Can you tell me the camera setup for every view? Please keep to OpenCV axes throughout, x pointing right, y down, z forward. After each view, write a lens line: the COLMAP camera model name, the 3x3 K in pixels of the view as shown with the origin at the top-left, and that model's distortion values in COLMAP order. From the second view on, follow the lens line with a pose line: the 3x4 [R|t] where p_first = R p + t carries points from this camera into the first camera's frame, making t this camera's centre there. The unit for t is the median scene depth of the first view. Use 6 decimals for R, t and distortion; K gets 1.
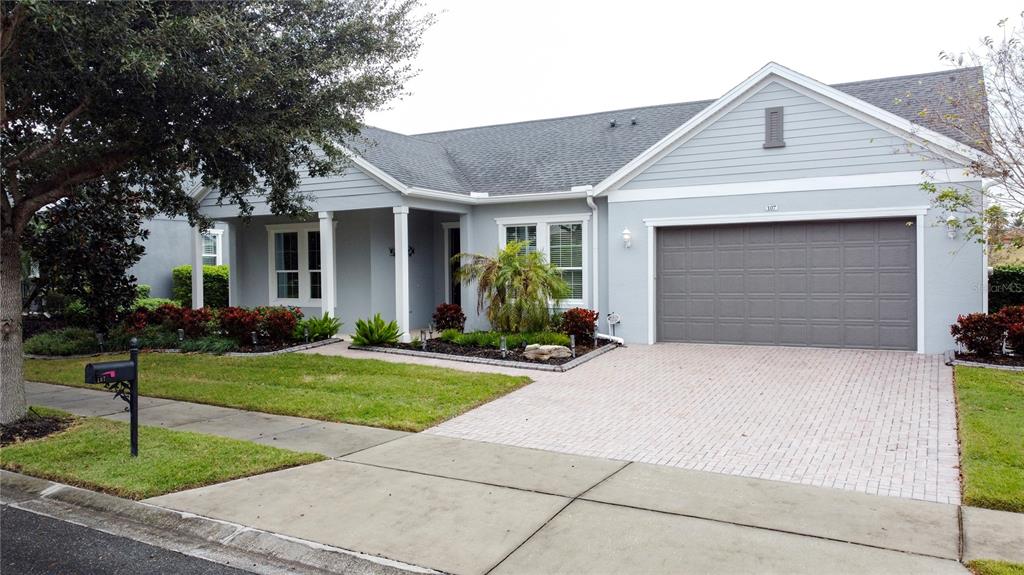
lens RADIAL K [[771.7, 0, 507.5], [0, 771.7, 289.1], [0, 0, 1]] dist [-0.003793, 0.000955]
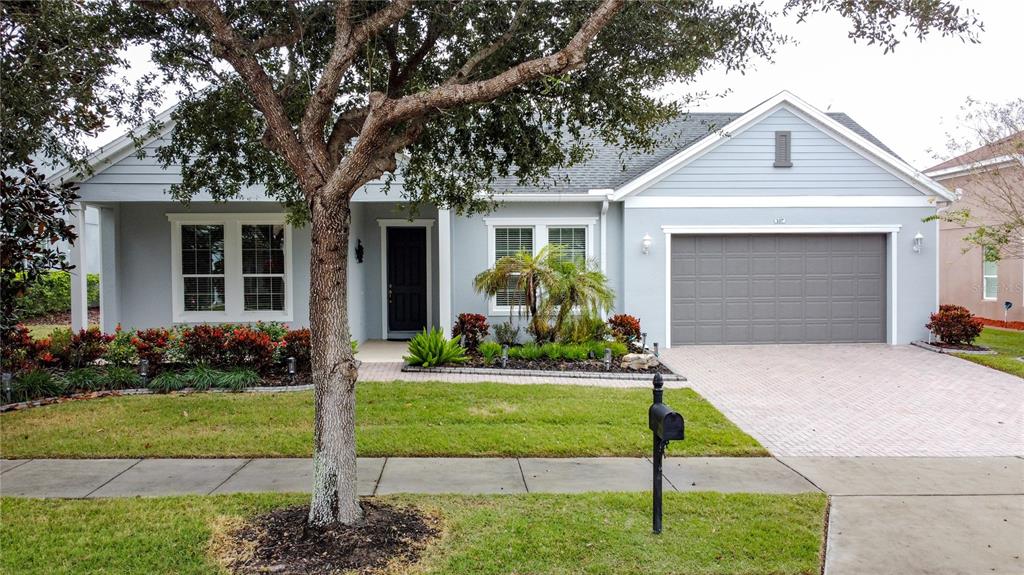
lens RADIAL K [[771.7, 0, 510.5], [0, 771.7, 283.8], [0, 0, 1]] dist [-0.003793, 0.000955]
pose [[0.848203, -0.004923, 0.529648, -0.540600], [0.008988, 0.999947, -0.005100, -0.010600], [-0.529595, 0.009087, 0.848202, 0.241355]]
